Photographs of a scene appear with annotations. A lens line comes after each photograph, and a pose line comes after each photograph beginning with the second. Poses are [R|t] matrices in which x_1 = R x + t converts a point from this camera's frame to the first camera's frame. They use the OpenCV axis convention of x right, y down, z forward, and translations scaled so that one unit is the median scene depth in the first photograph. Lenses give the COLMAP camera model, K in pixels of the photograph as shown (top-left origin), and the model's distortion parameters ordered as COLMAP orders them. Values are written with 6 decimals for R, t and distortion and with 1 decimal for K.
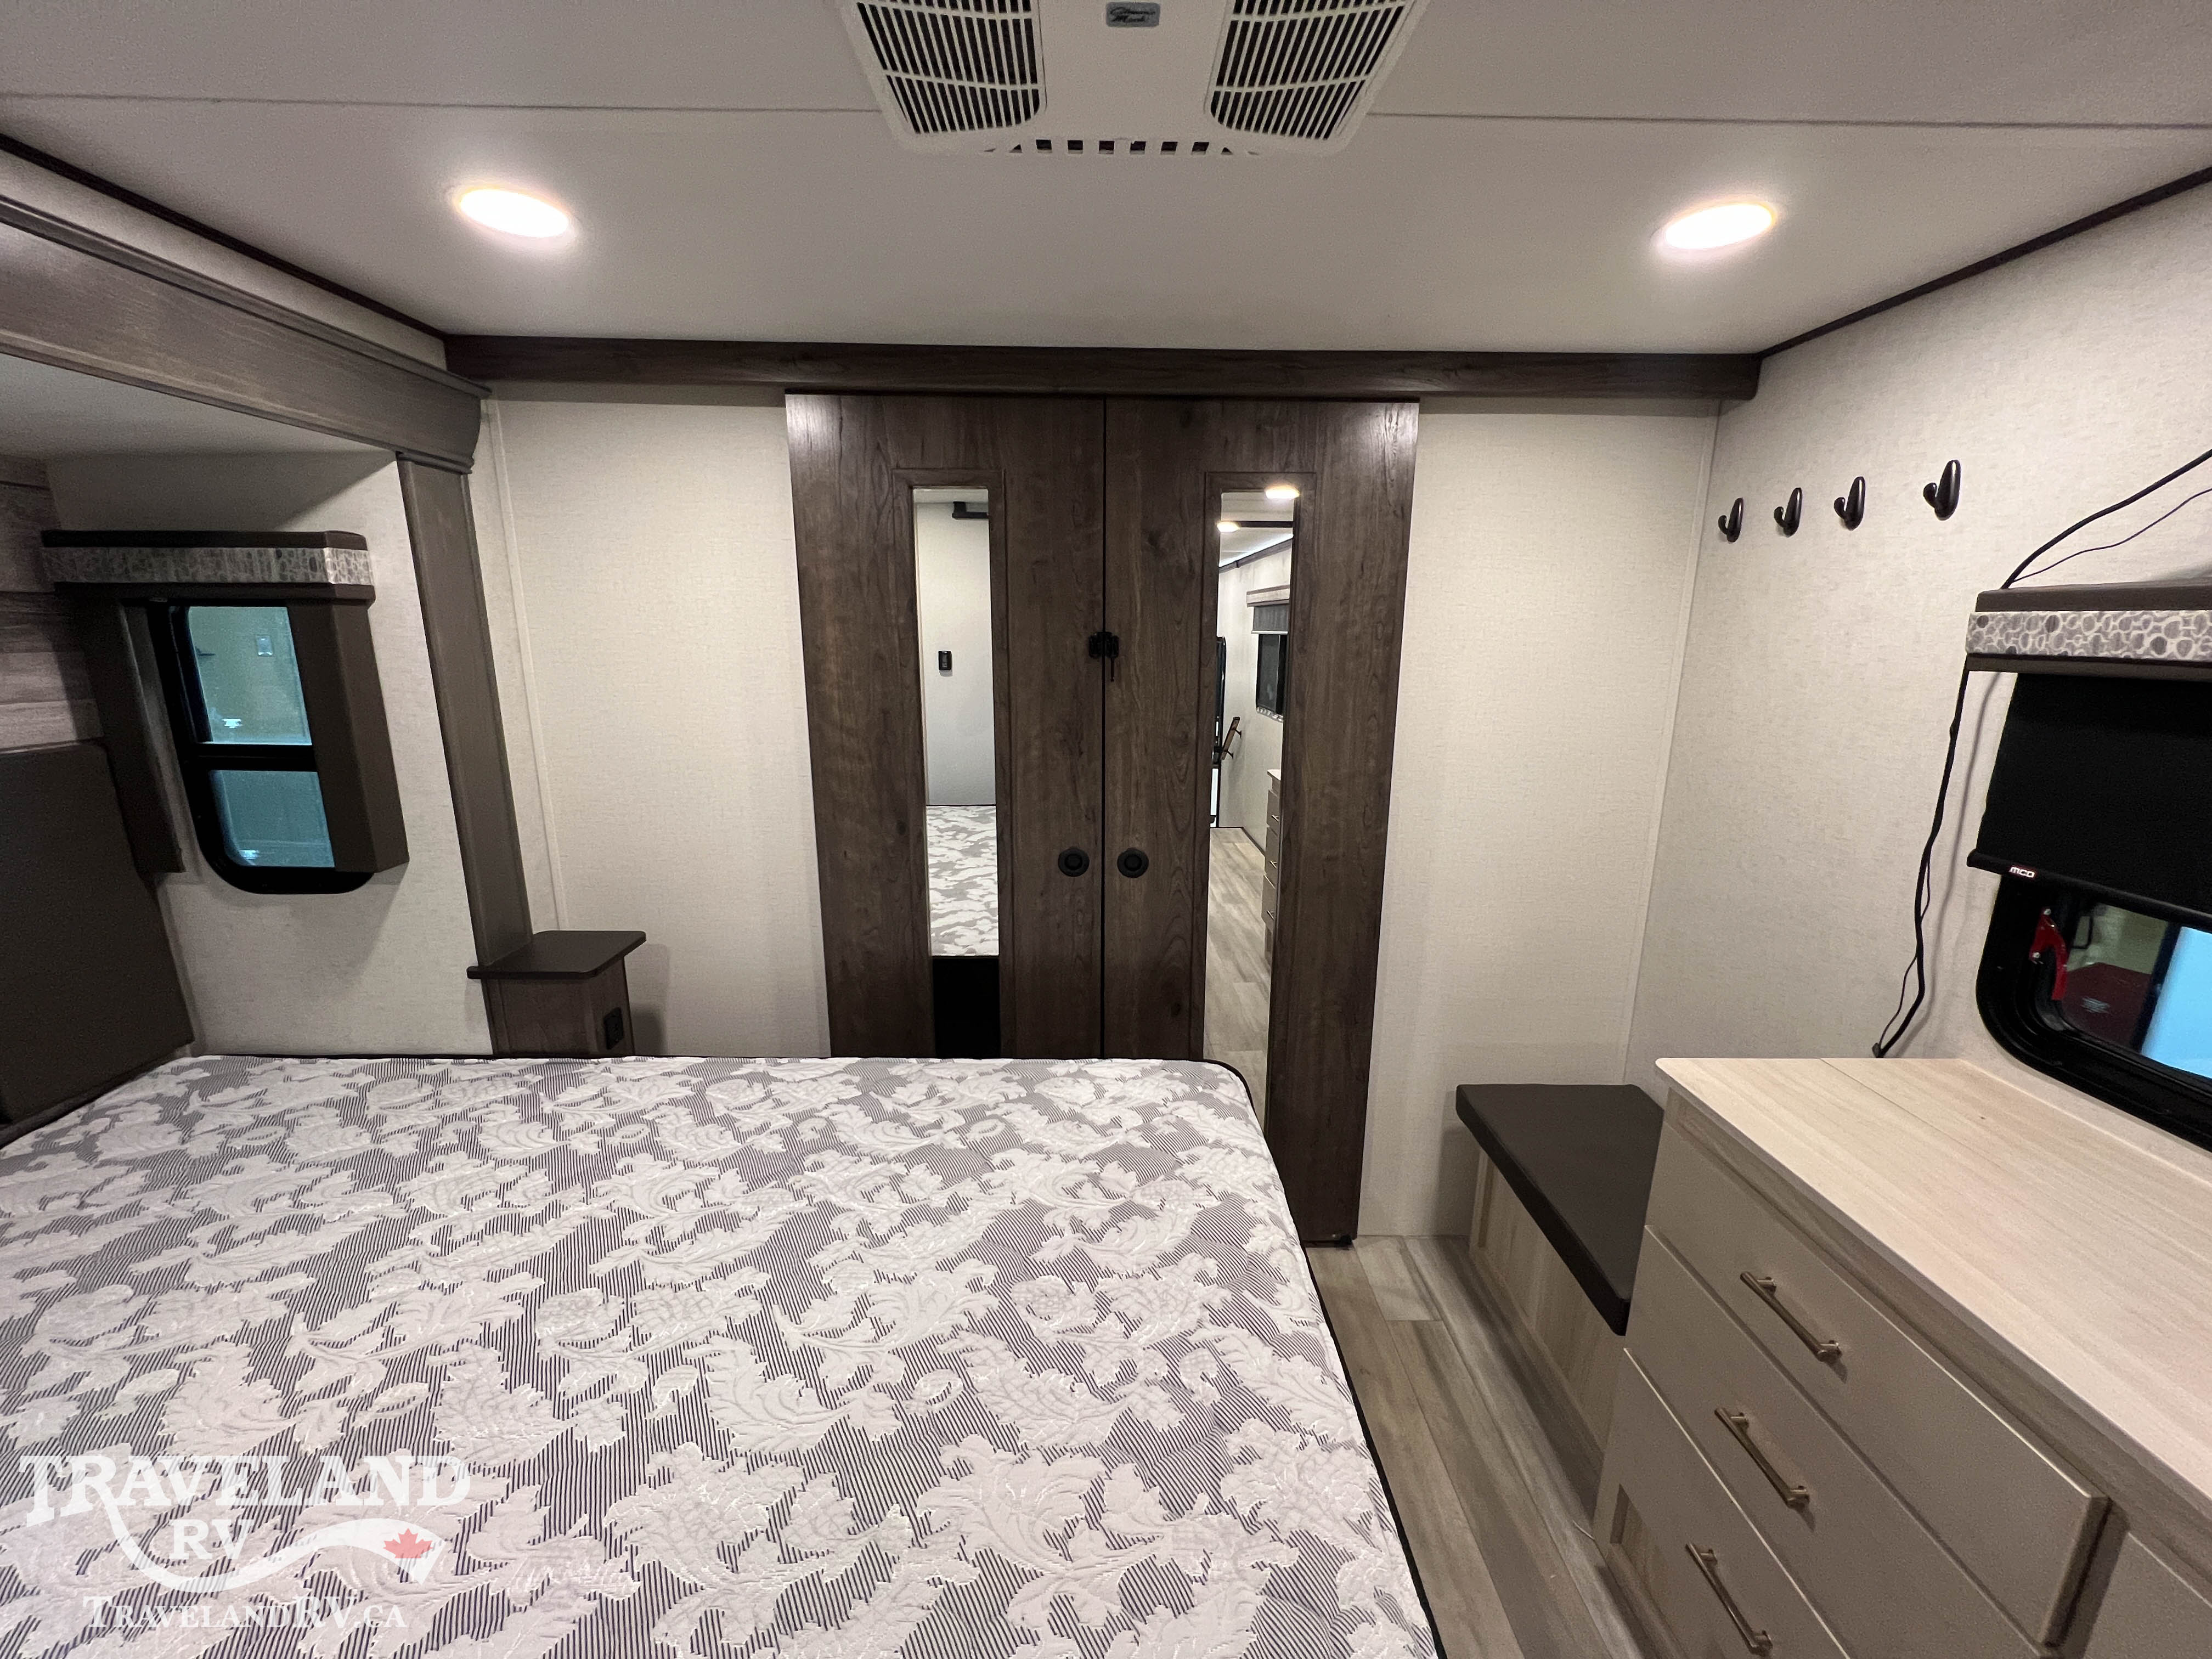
lens RADIAL K [[887.0, 0, 1098.8], [0, 887.0, 824.1], [0, 0, 1]] dist [-0.000415, 0.000218]
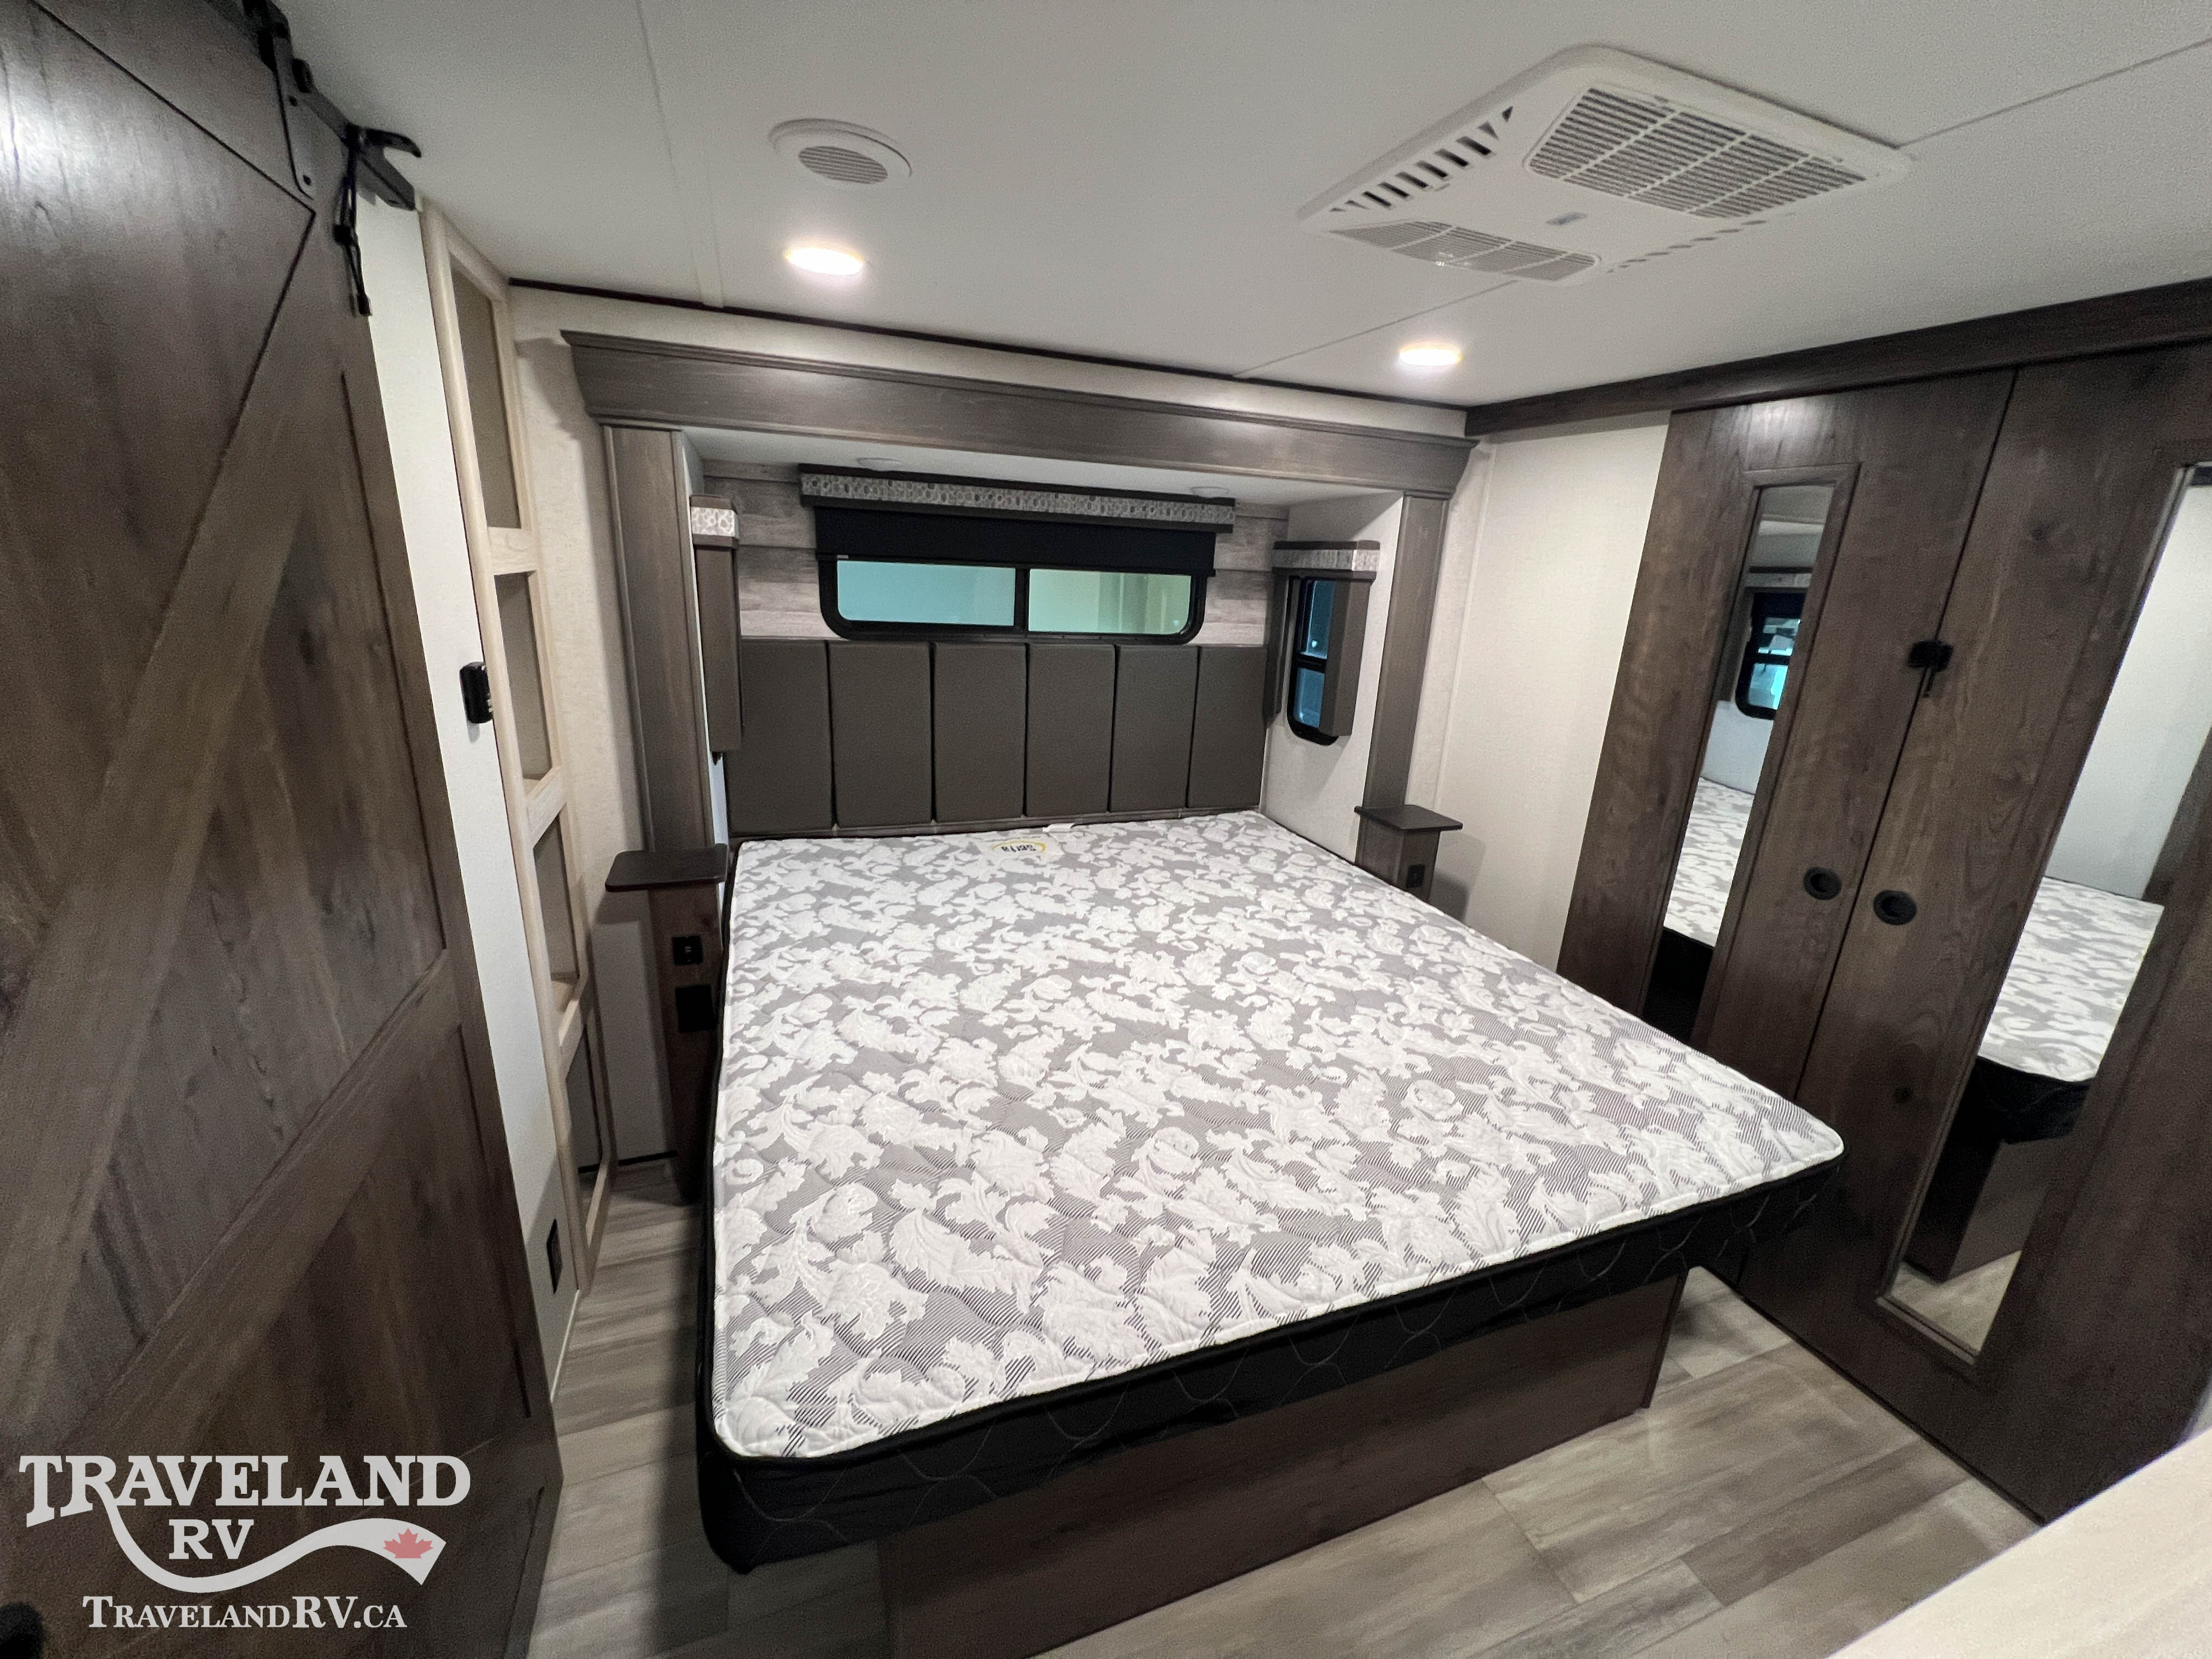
lens RADIAL K [[887.0, 0, 1098.8], [0, 887.0, 824.1], [0, 0, 1]] dist [-0.000415, 0.000218]
pose [[0.339817, 0.278702, -0.898248, 0.700214], [-0.248594, 0.947733, 0.200010, -0.017970], [0.907042, 0.155332, 0.391339, -0.078904]]
